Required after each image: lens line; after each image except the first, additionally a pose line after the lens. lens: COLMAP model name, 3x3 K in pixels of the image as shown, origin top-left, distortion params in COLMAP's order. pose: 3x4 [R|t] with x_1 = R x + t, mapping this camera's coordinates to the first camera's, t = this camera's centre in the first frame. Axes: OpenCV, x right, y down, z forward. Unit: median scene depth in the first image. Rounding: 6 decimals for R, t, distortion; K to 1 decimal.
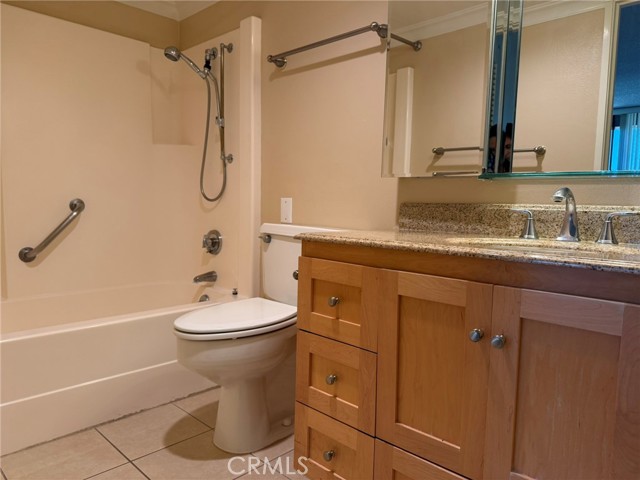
lens RADIAL K [[454.1, 0, 320.0], [0, 454.1, 240.0], [0, 0, 1]] dist [0.104324, -0.168762]
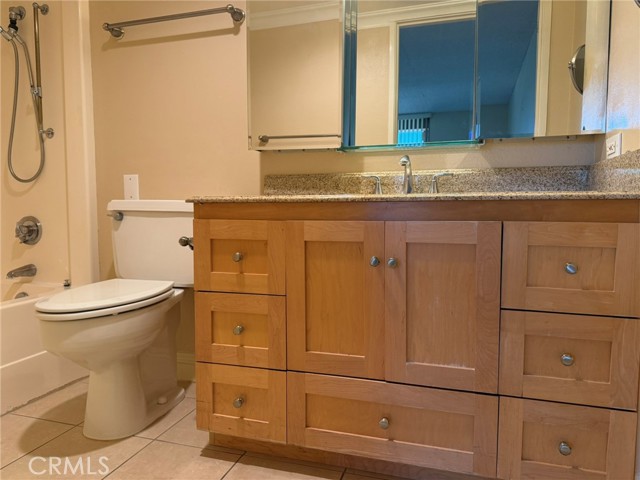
lens RADIAL K [[454.1, 0, 320.0], [0, 454.1, 240.0], [0, 0, 1]] dist [0.104324, -0.168762]
pose [[0.886315, -0.057085, 0.459551, -0.250447], [0.061640, 0.998085, 0.005100, 0.088513], [-0.458962, 0.023807, 0.888137, -0.035042]]
